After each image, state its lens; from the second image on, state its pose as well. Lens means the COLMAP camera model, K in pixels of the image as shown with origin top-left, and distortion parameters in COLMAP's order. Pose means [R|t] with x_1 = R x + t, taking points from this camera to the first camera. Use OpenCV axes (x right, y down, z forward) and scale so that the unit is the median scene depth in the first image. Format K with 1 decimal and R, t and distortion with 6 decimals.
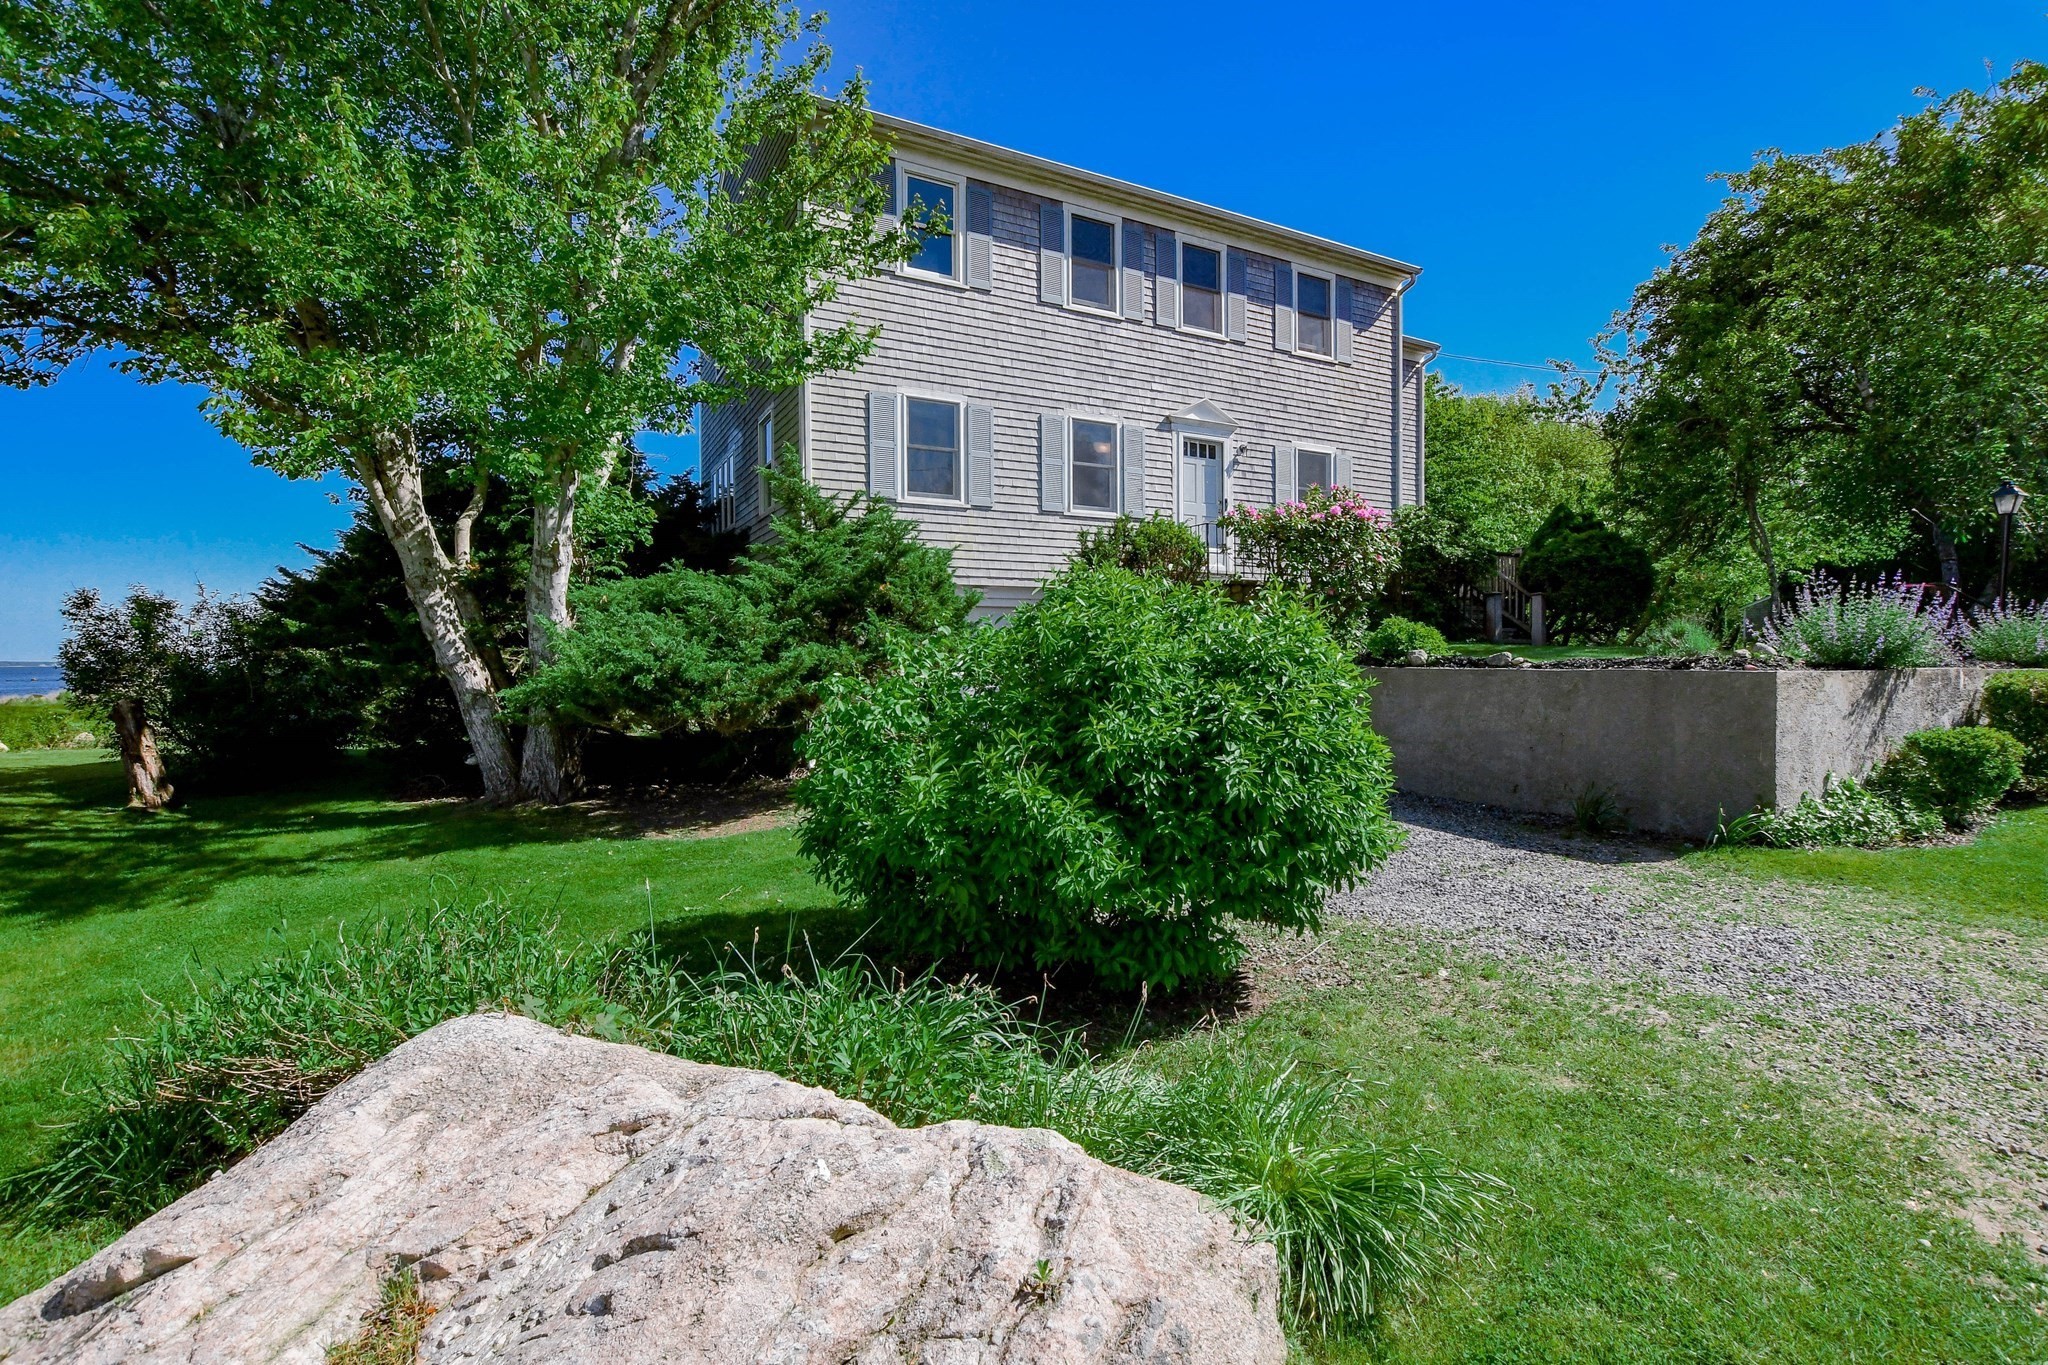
lens RADIAL K [[907.3, 0, 1024.0], [0, 907.3, 682.5], [0, 0, 1]] dist [-0.026426, 0.000085]
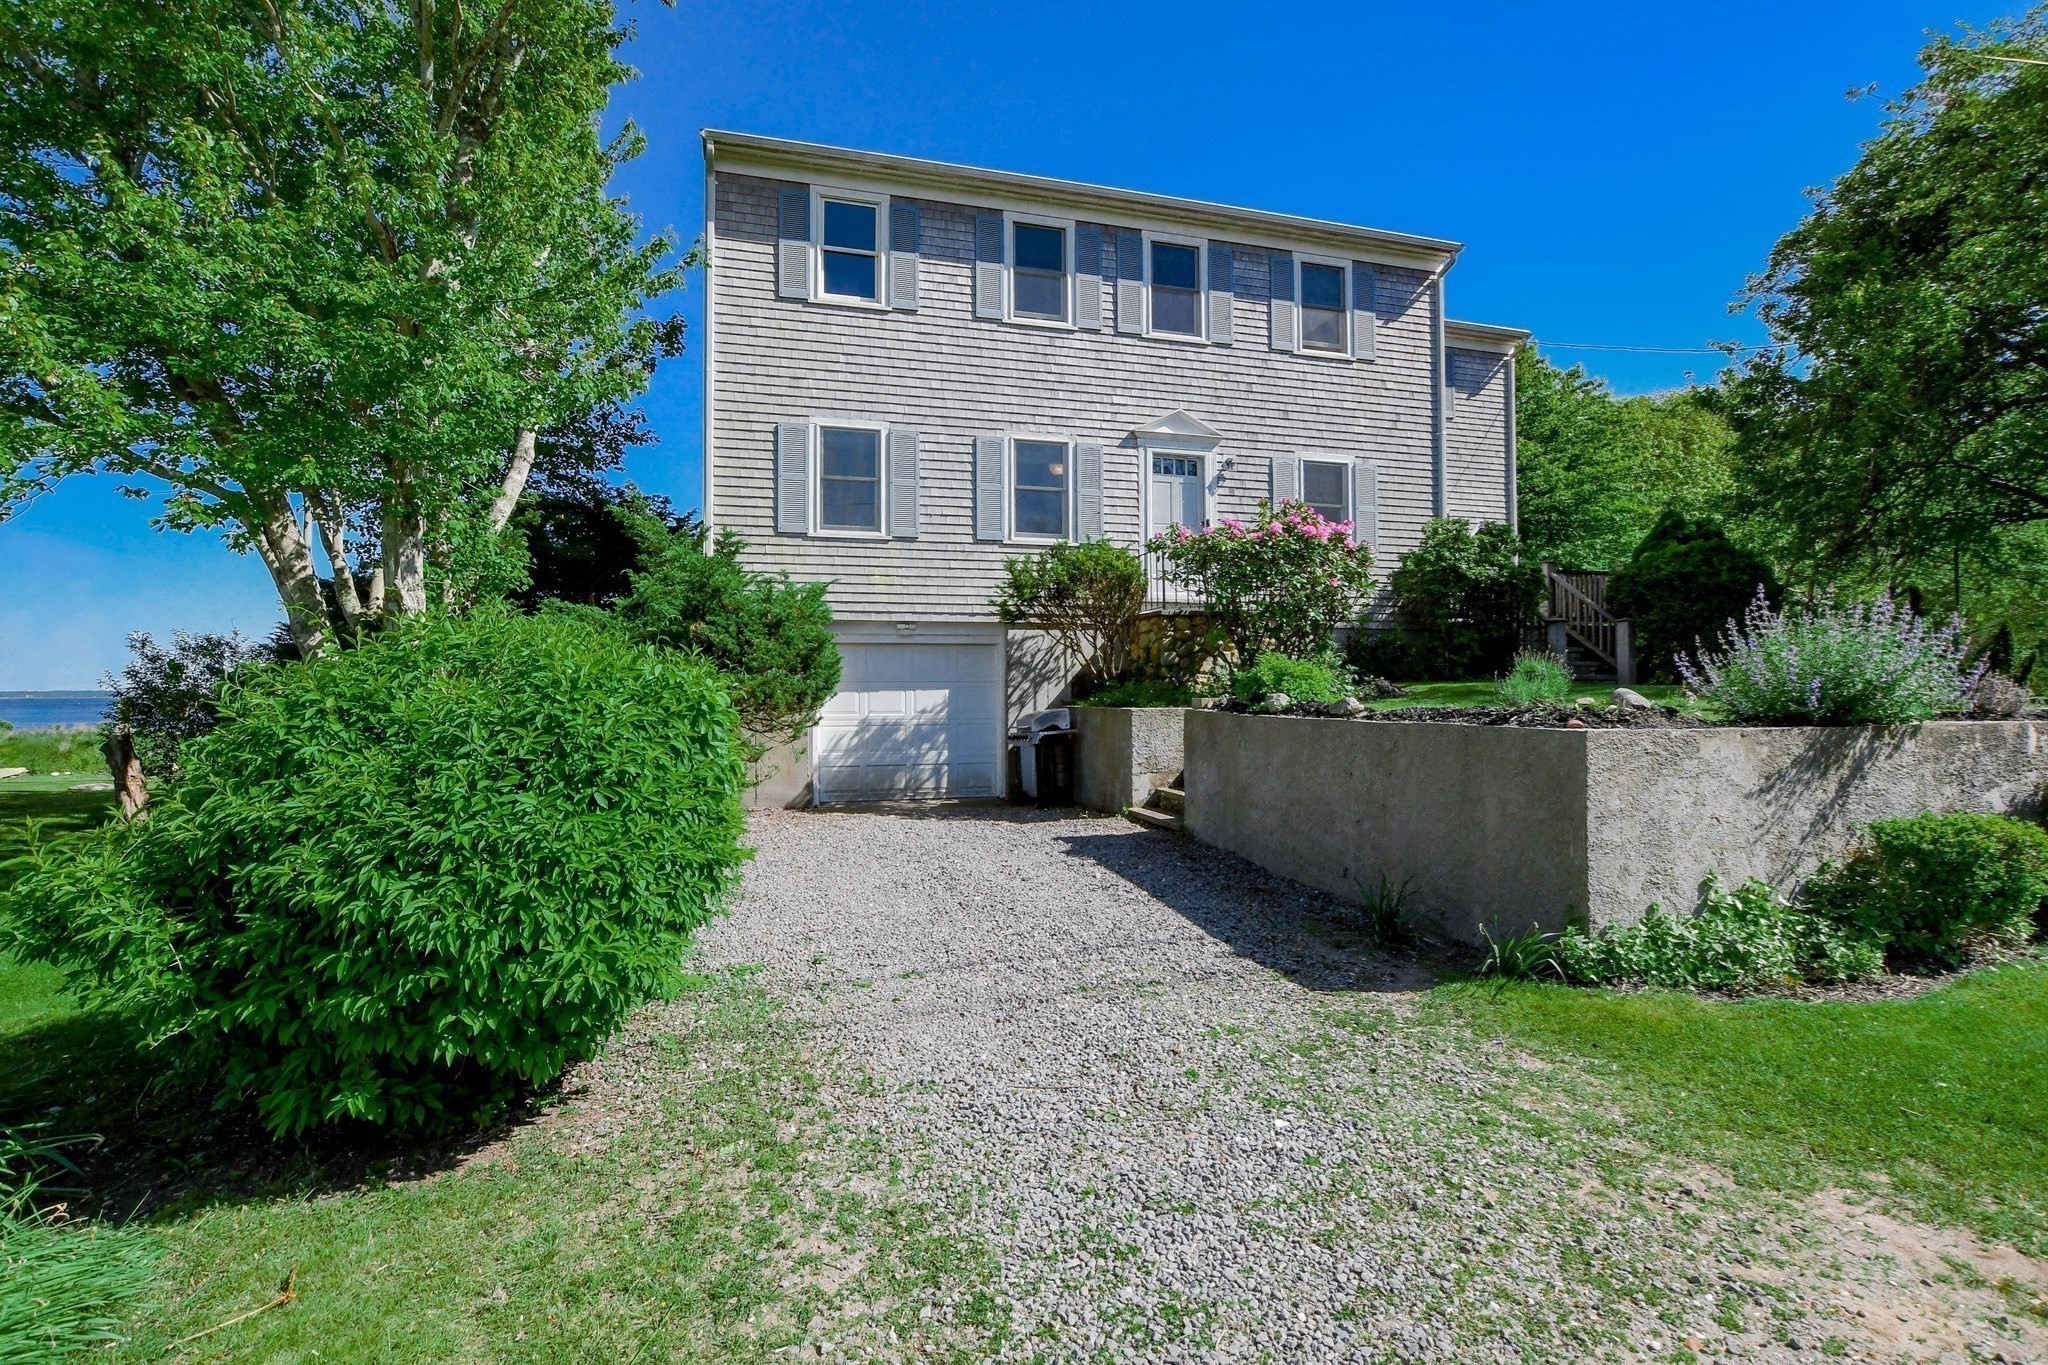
lens RADIAL K [[920.3, 0, 1024.0], [0, 920.3, 682.5], [0, 0, 1]] dist [-0.025570, 0.000329]
pose [[0.978041, -0.001100, -0.208410, 0.255617], [-0.006552, 0.999330, -0.036022, -0.009697], [0.208310, 0.036597, 0.977378, 0.092901]]
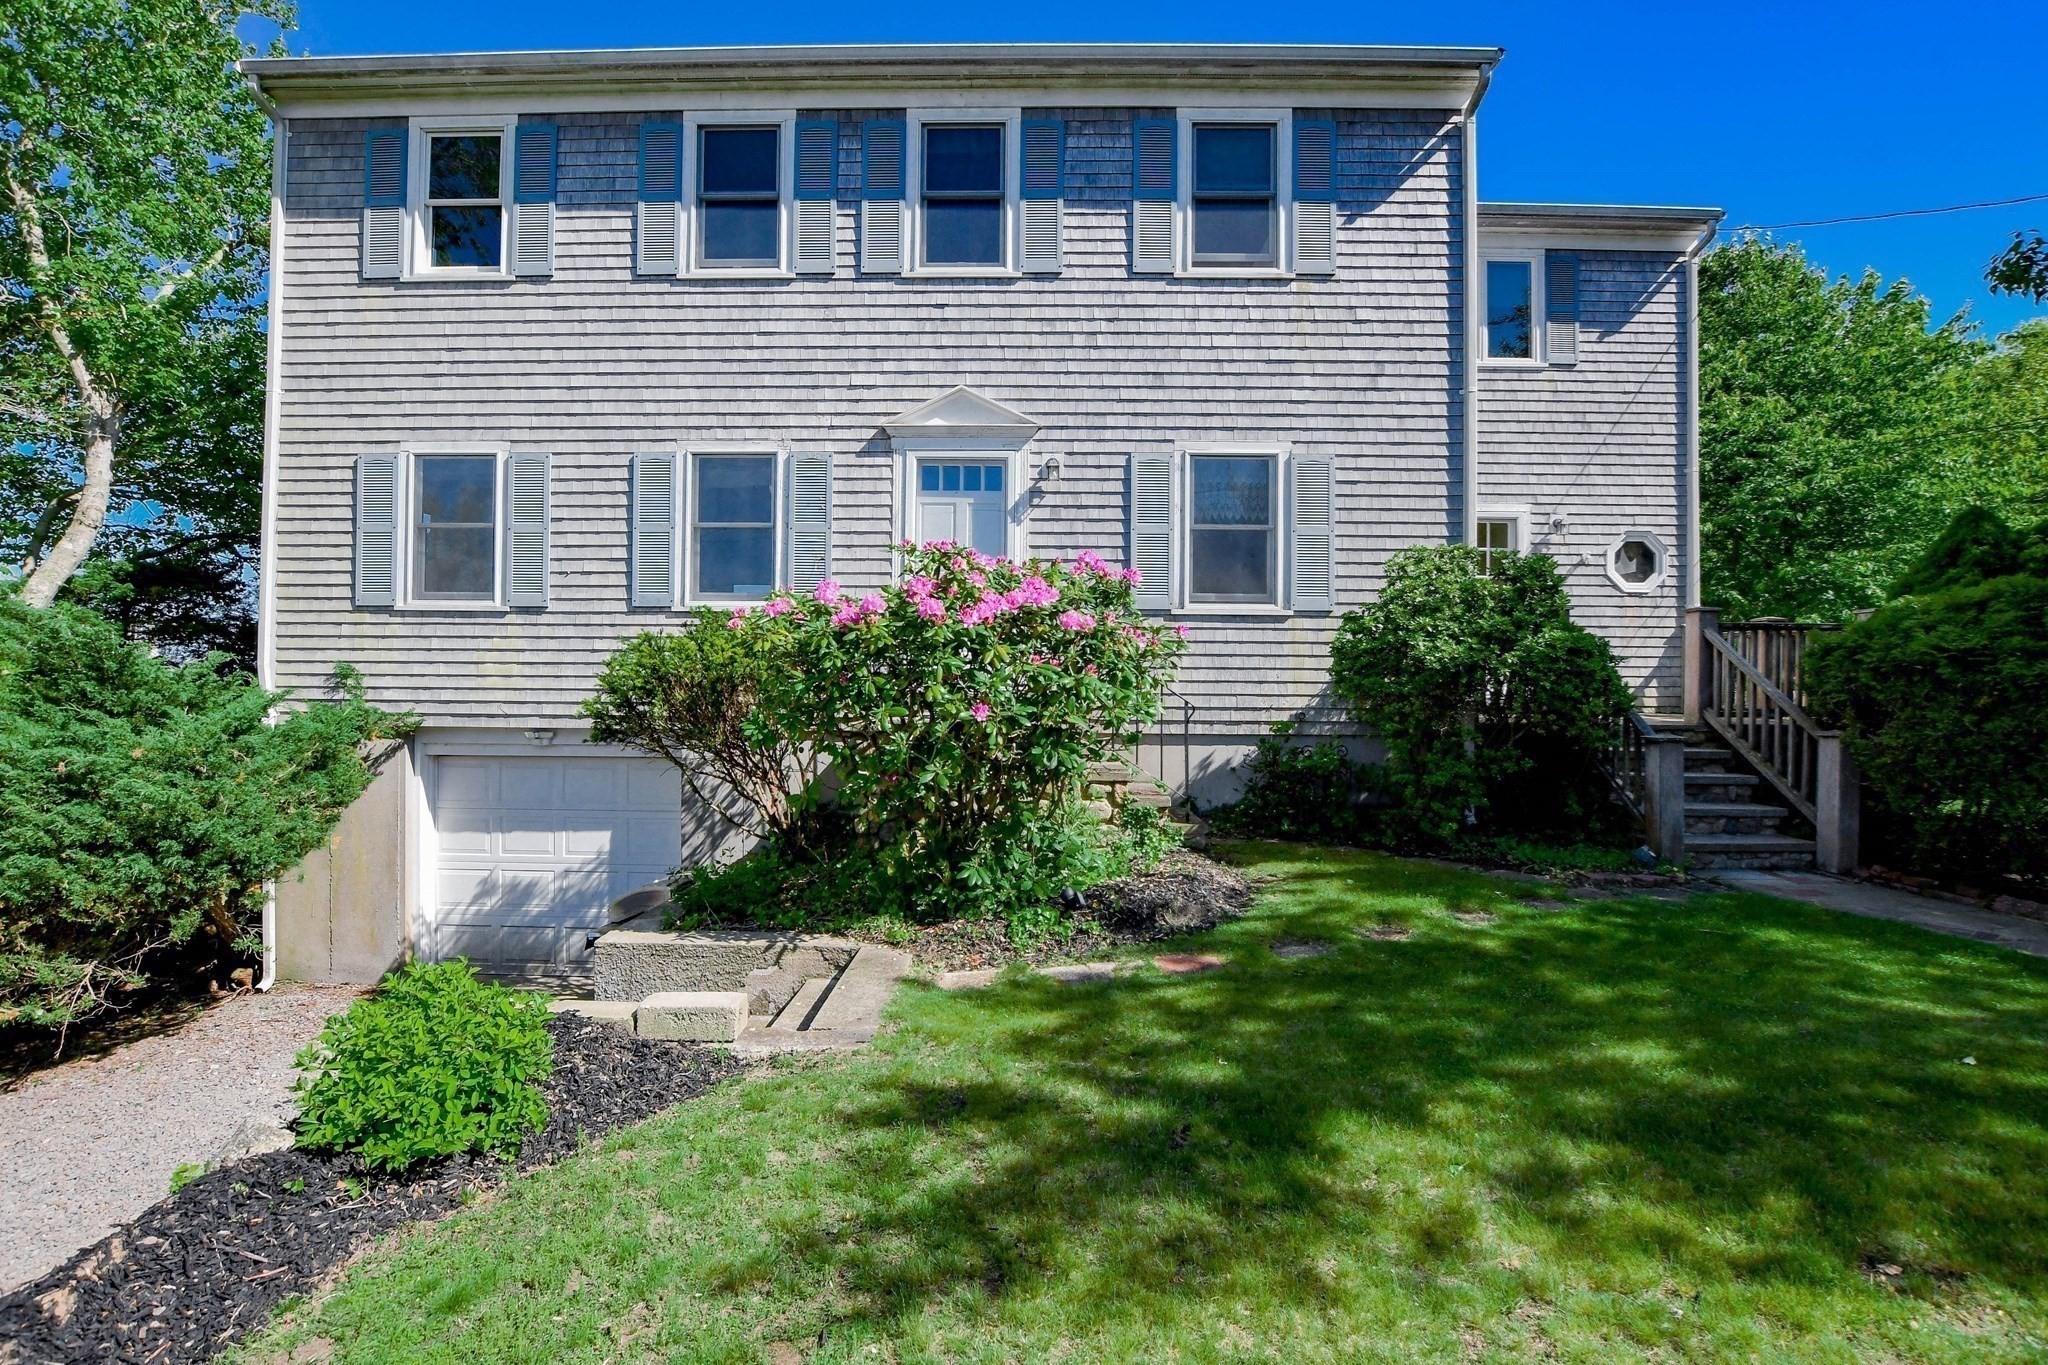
lens RADIAL K [[907.3, 0, 1024.0], [0, 907.3, 682.5], [0, 0, 1]] dist [-0.026426, 0.000085]
pose [[0.877885, 0.015910, -0.478606, 0.541156], [-0.026627, 0.999523, -0.015615, -0.130981], [0.478130, 0.026452, 0.877891, 0.566670]]
